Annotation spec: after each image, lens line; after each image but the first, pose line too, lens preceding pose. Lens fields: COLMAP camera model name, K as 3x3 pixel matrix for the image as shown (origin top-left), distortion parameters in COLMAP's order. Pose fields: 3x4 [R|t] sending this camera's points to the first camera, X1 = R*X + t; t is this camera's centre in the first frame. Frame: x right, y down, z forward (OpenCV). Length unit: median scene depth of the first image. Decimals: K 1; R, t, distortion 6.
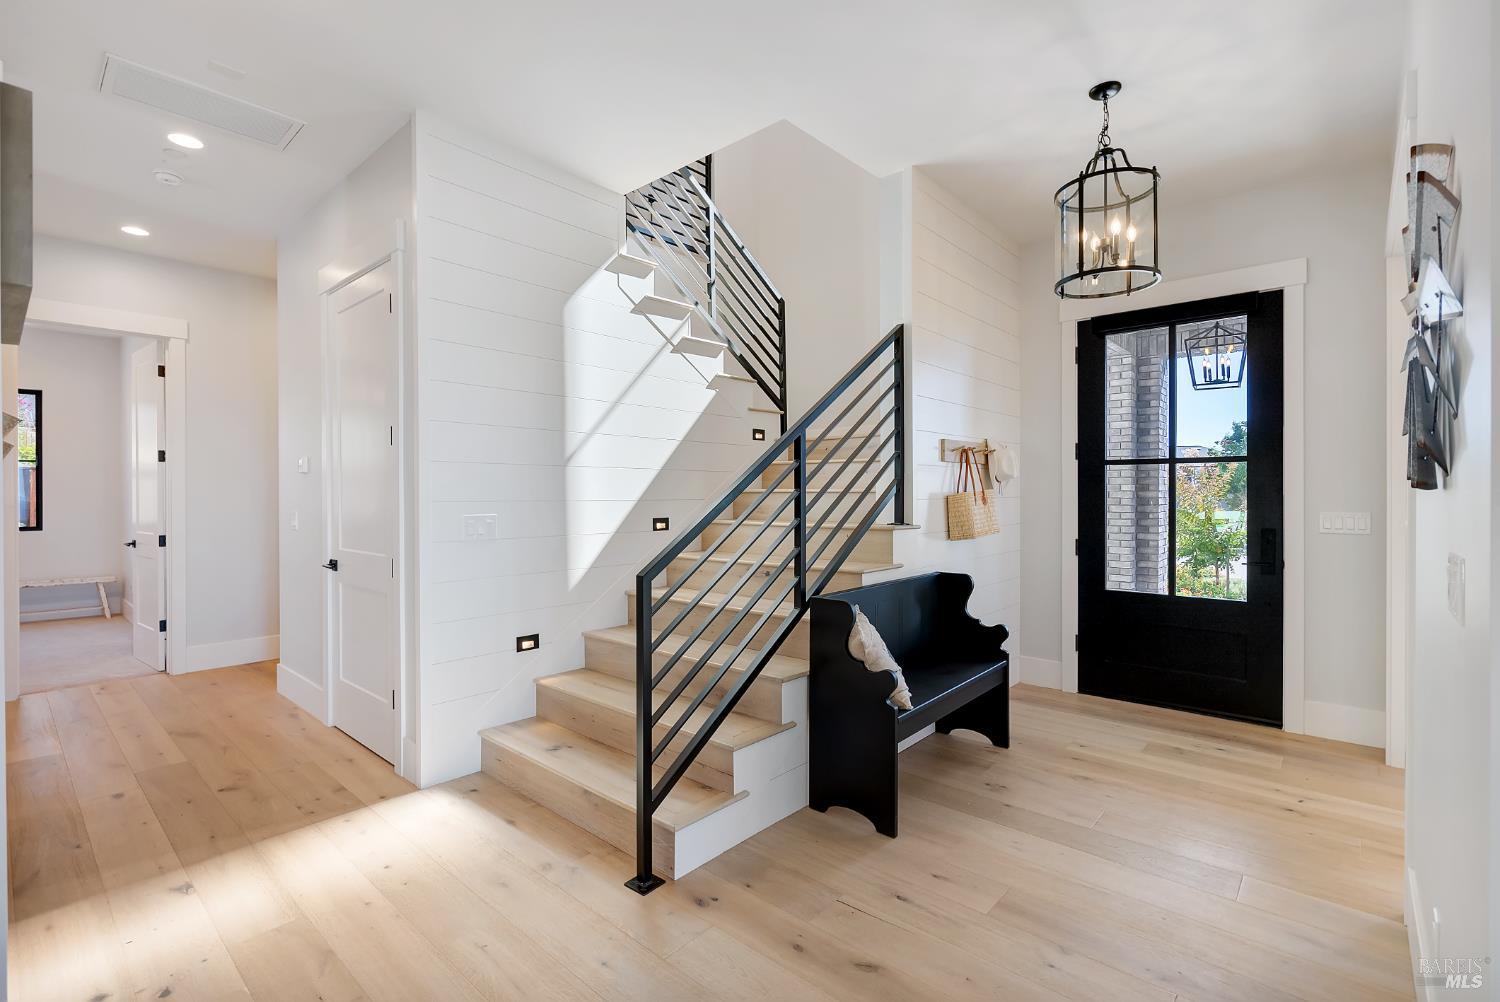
lens RADIAL K [[684.1, 0, 750.0], [0, 684.1, 501.0], [0, 0, 1]] dist [-0.001014, -0.000159]
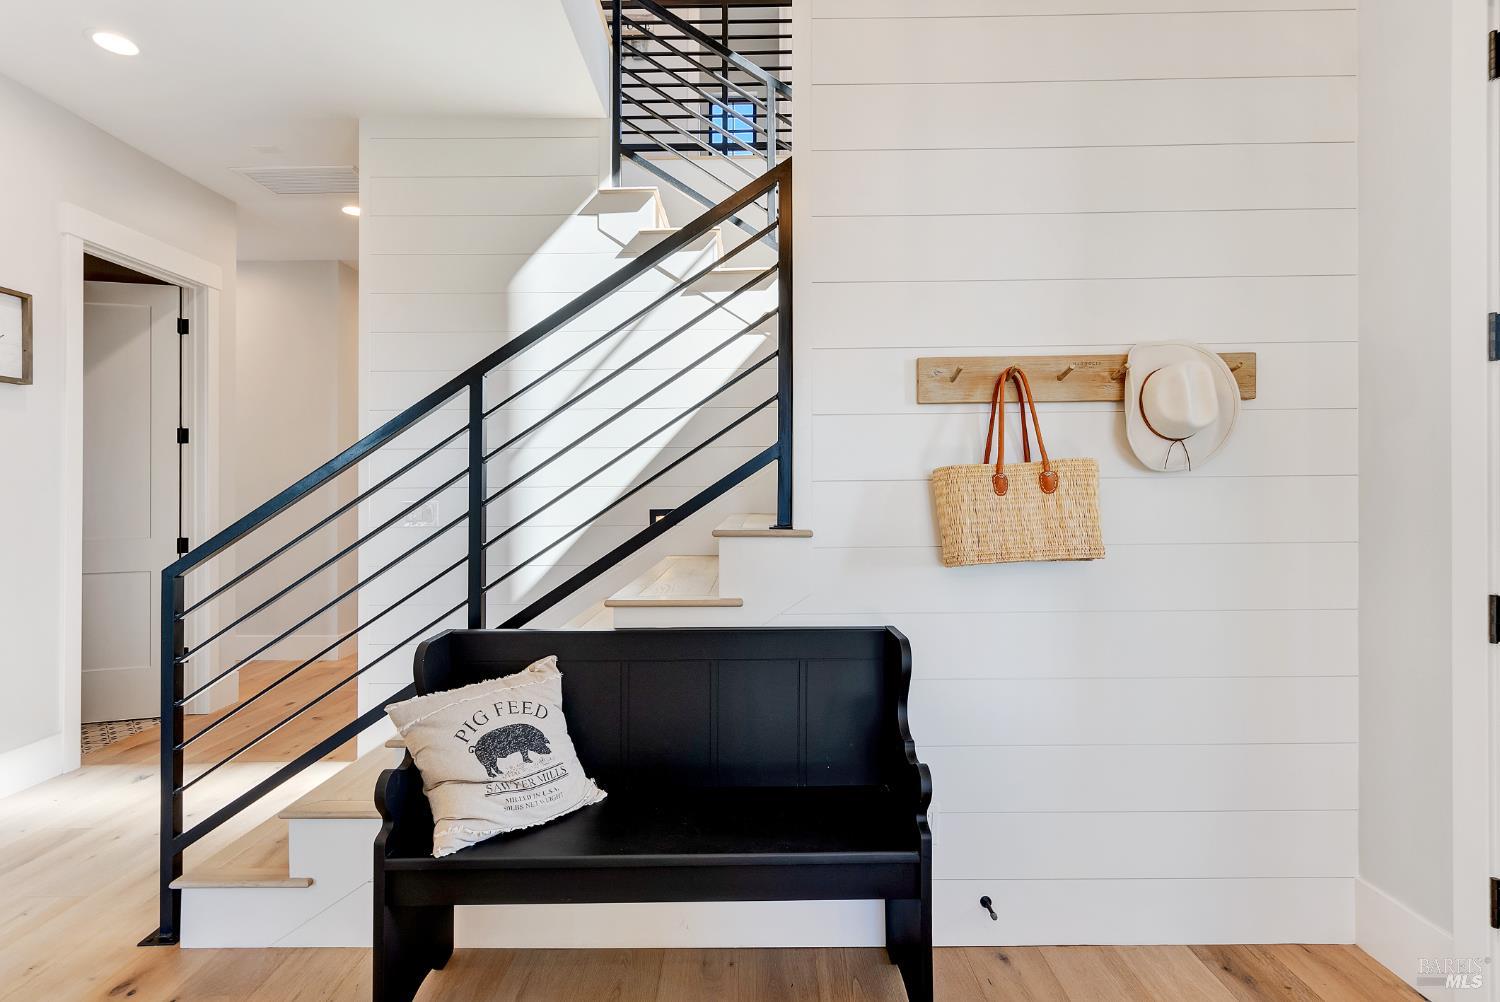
lens RADIAL K [[718.7, 0, 750.0], [0, 718.7, 501.0], [0, 0, 1]] dist [0.002014, 0.000319]
pose [[0.660160, 0.005261, -0.751107, 0.611355], [-0.008397, 0.999965, -0.000376, 0.013478], [0.751078, 0.006555, 0.660181, 0.592669]]
